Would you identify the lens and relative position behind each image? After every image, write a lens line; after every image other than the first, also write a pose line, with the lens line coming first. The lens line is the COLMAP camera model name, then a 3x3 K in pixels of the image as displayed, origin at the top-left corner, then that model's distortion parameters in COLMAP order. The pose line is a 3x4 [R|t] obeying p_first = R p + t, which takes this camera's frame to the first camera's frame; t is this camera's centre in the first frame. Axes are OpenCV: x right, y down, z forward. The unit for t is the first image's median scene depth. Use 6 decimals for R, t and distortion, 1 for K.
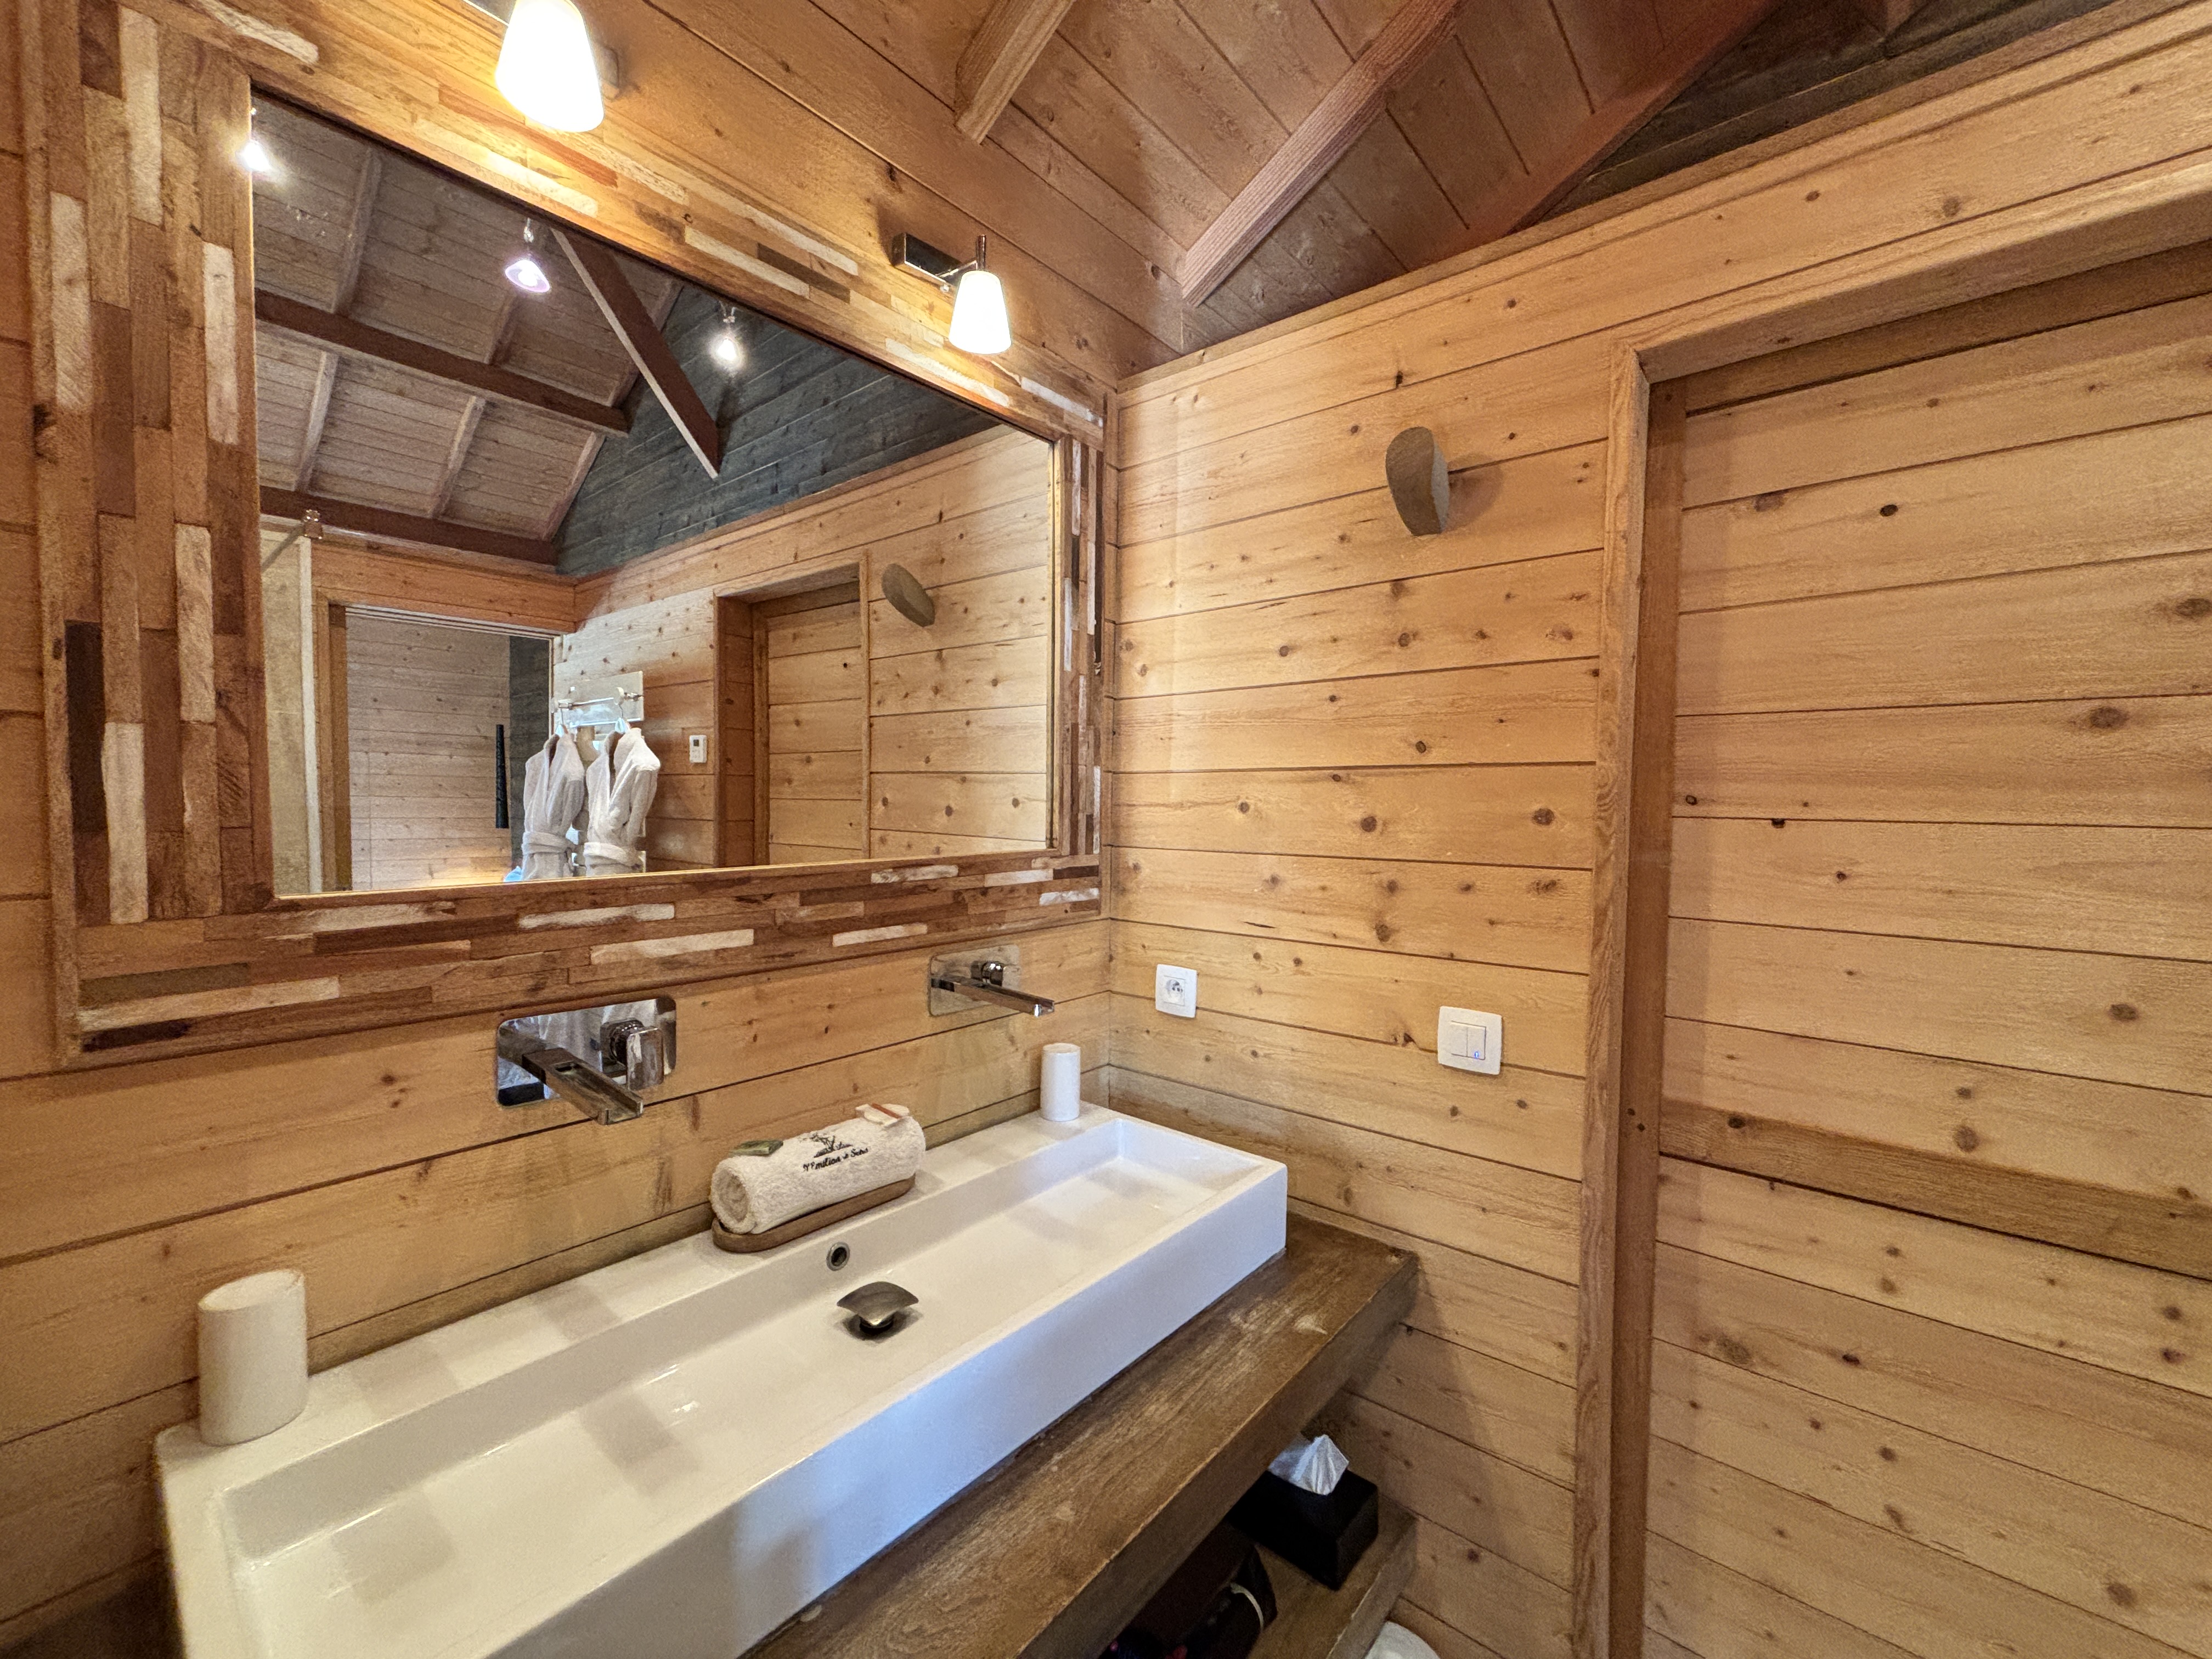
lens RADIAL K [[901.2, 0, 1100.6], [0, 901.2, 834.8], [0, 0, 1]] dist [-0.001704, 0.001465]
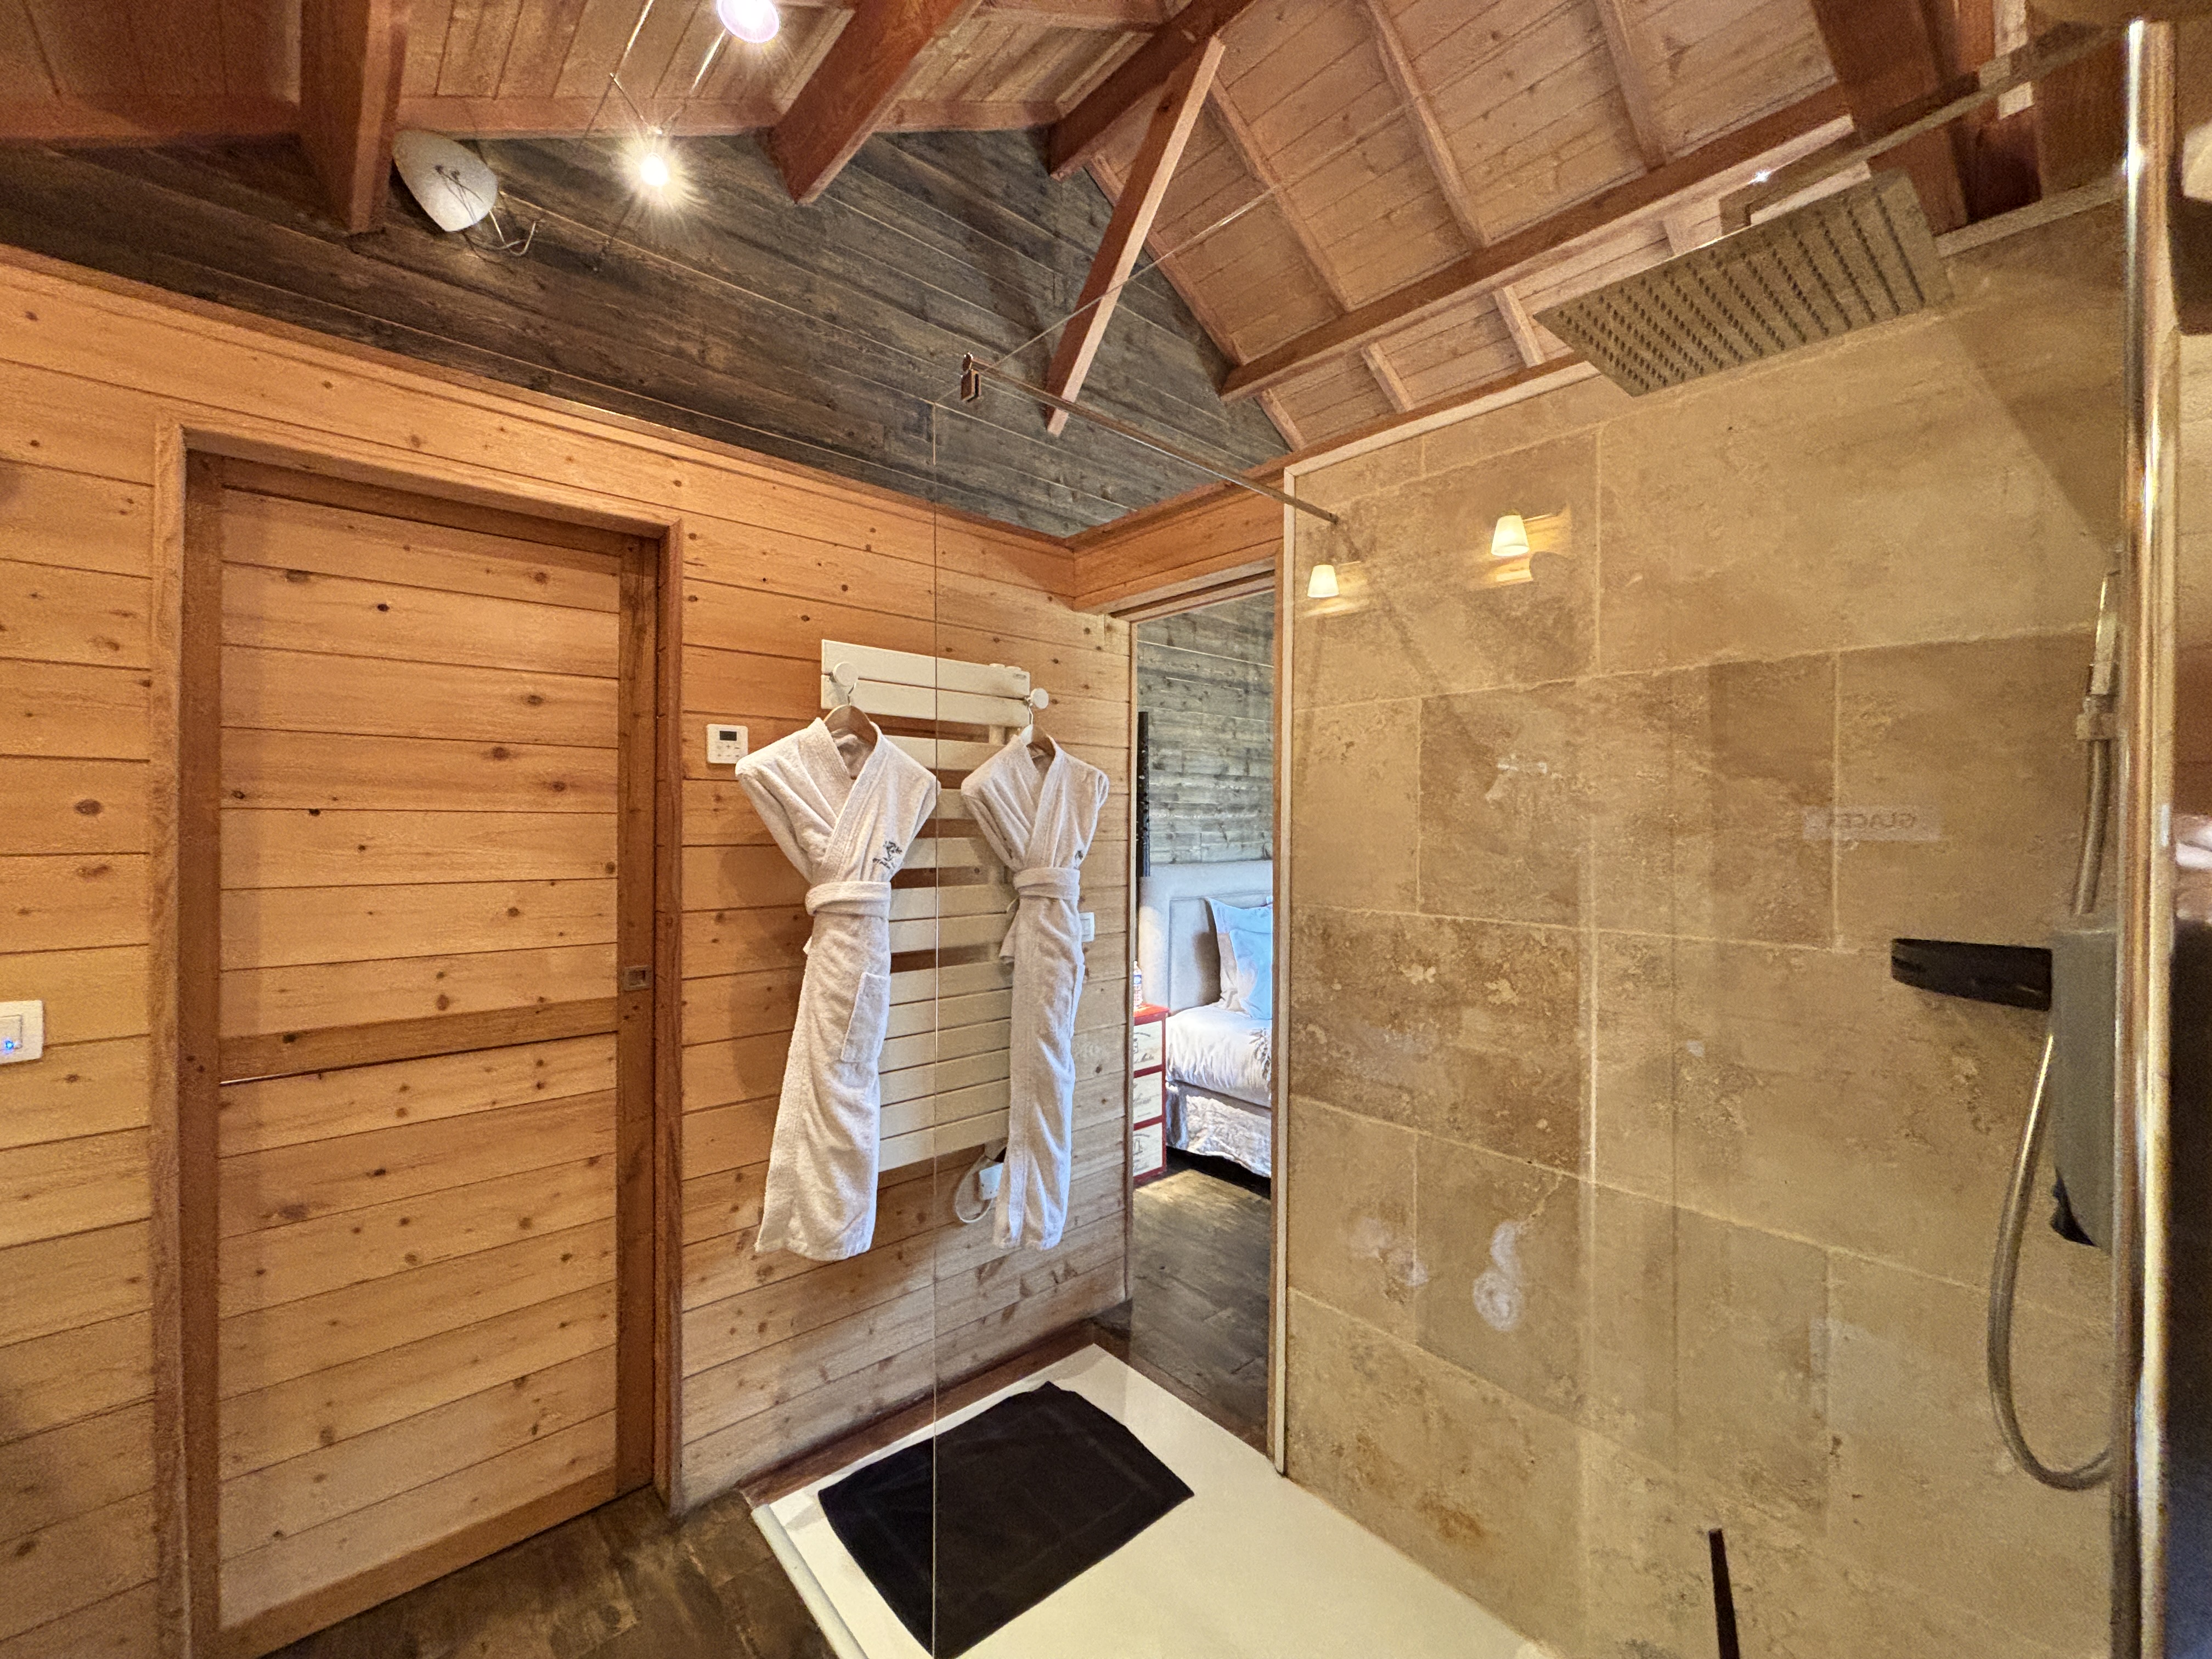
lens RADIAL K [[901.2, 0, 1099.6], [0, 901.2, 825.4], [0, 0, 1]] dist [-0.001704, 0.001465]
pose [[0.130778, -0.013296, 0.991323, -0.441695], [0.033489, 0.999399, 0.008987, 0.033783], [-0.990846, 0.032023, 0.131145, -0.359937]]
